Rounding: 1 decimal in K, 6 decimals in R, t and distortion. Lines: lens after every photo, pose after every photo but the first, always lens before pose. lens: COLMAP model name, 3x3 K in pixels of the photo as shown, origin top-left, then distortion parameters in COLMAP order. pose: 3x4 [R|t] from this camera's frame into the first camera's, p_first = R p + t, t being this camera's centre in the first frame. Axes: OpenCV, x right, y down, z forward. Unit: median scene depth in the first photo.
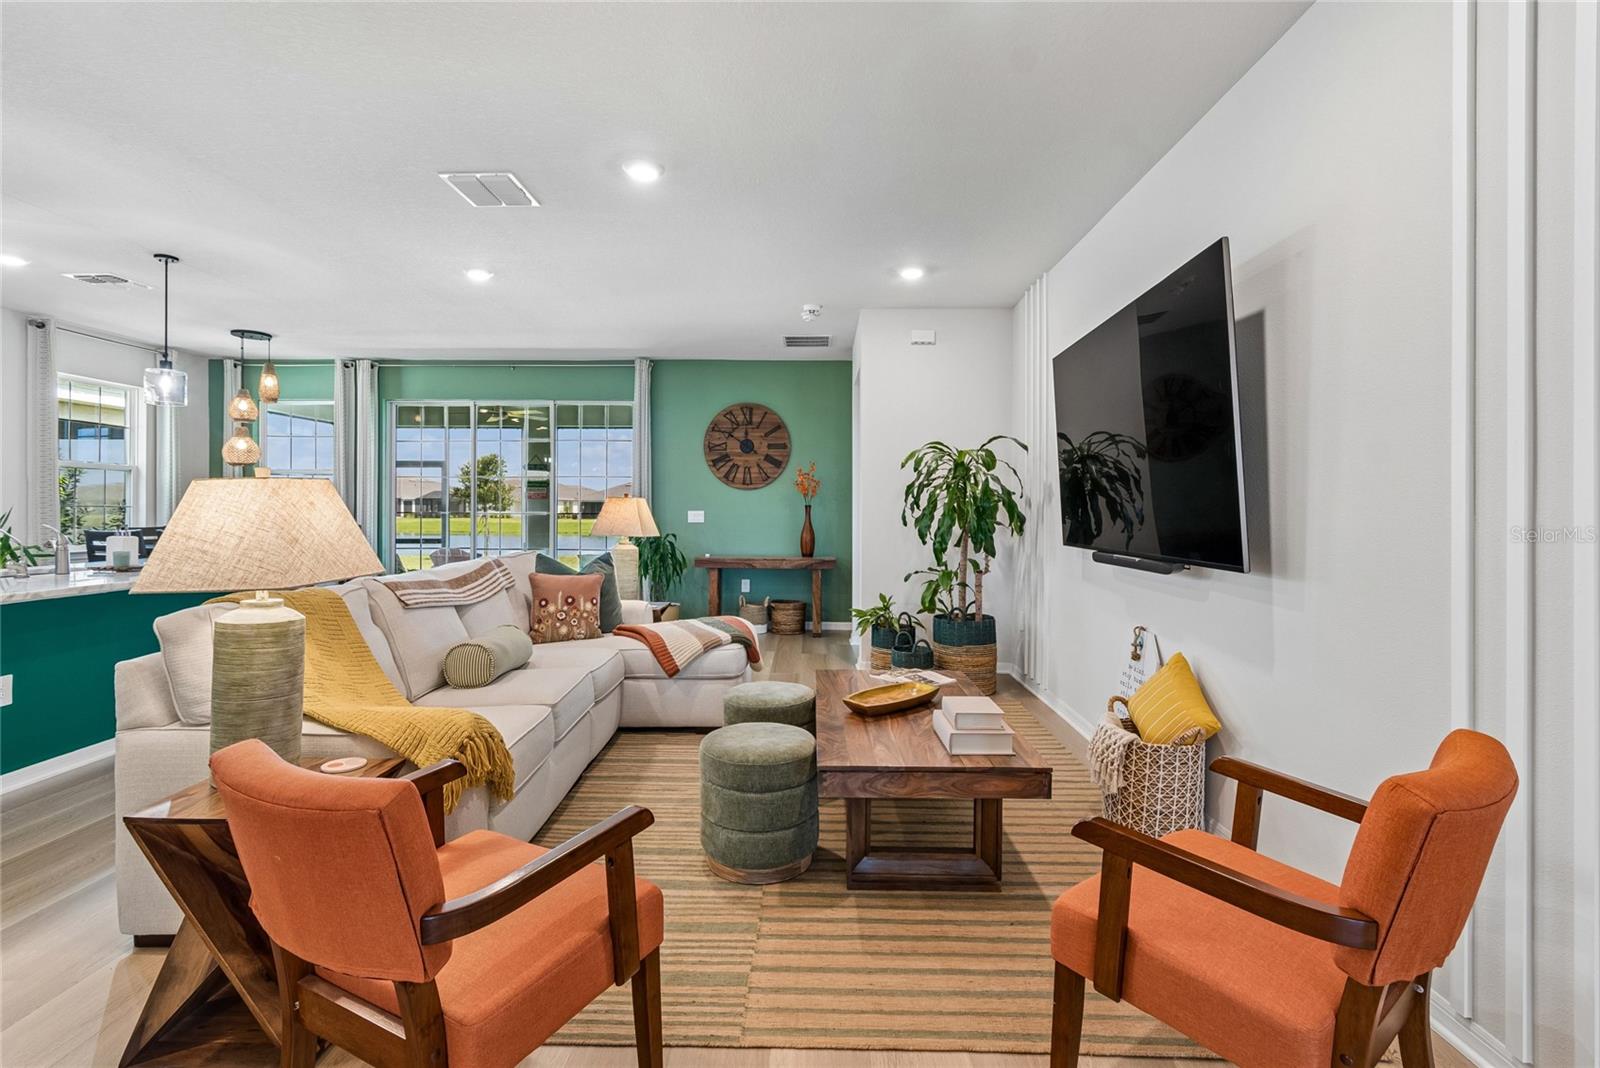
lens RADIAL K [[727.1, 0, 794.5], [0, 727.1, 510.3], [0, 0, 1]] dist [0.001277, 0.000222]
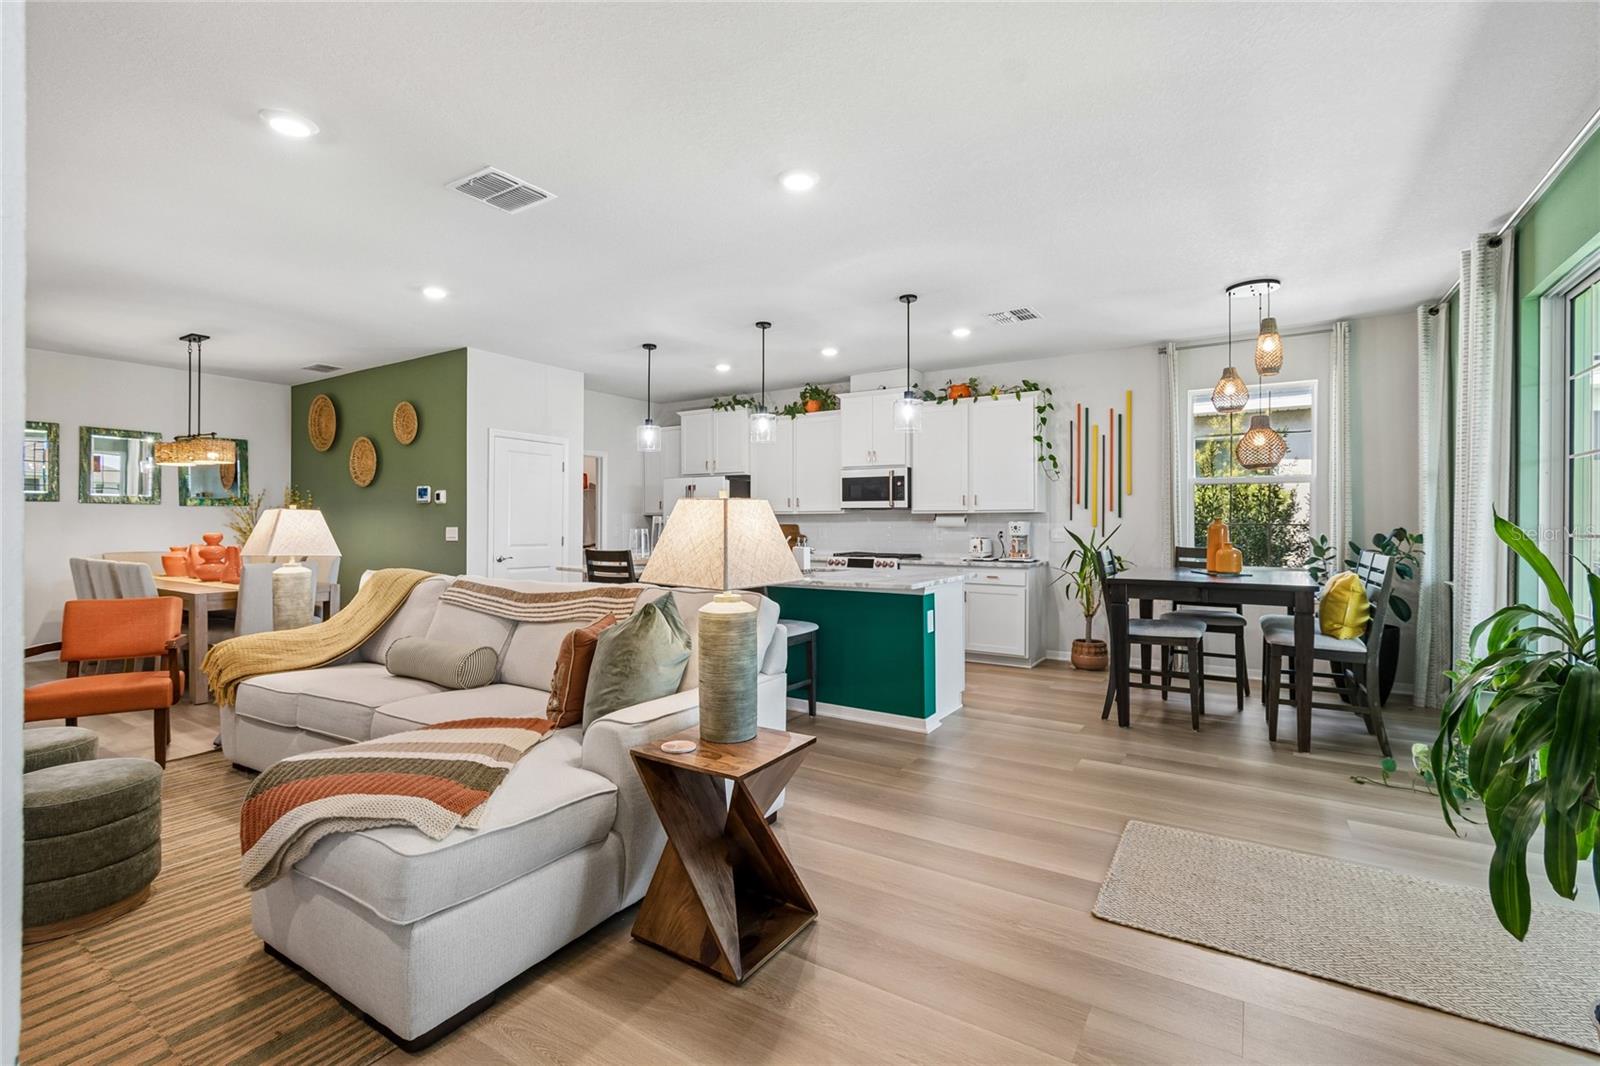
lens RADIAL K [[711.9, 0, 801.1], [0, 711.9, 520.0], [0, 0, 1]] dist [0.000065, -0.000042]
pose [[-0.518392, -0.010073, -0.855084, 0.106107], [-0.004822, 0.999949, -0.008857, -0.000366], [0.855130, -0.000468, -0.518414, 1.109451]]
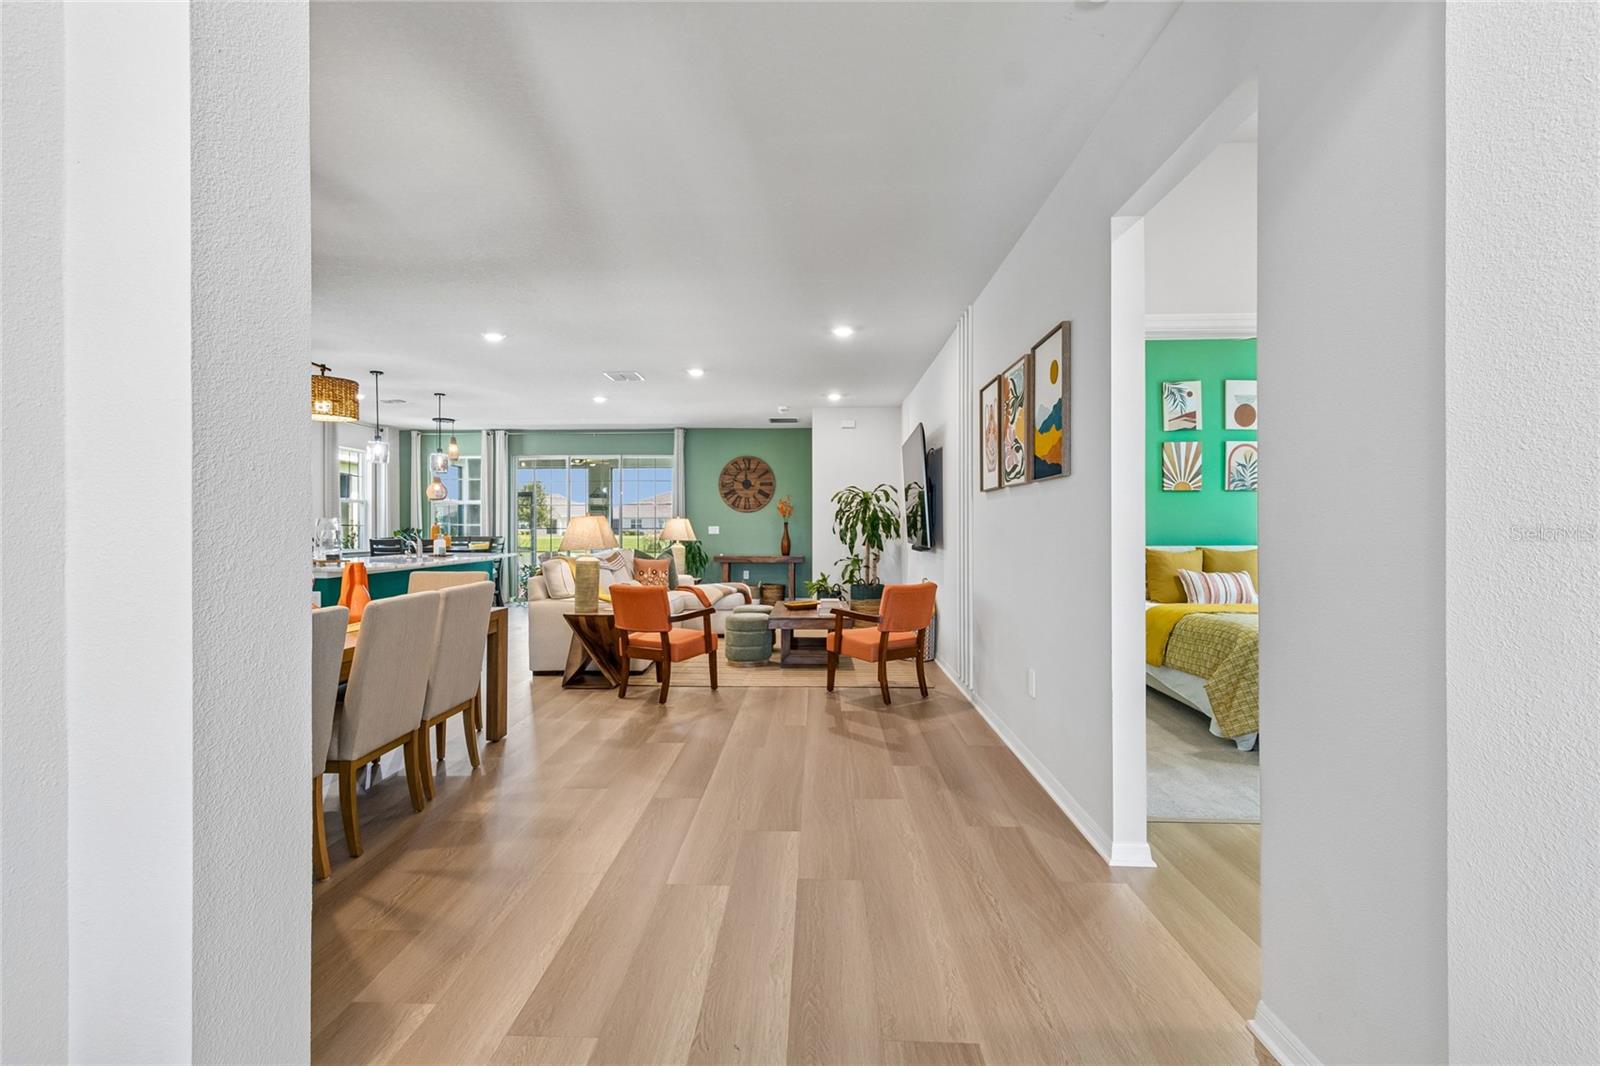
lens RADIAL K [[705.7, 0, 785.6], [0, 705.7, 527.4], [0, 0, 1]] dist [-0.000230, -0.000053]
pose [[0.999826, -0.004446, -0.018108, 0.056893], [0.004479, 0.999988, 0.001801, 0.001342], [0.018100, -0.001882, 0.999834, -0.642672]]
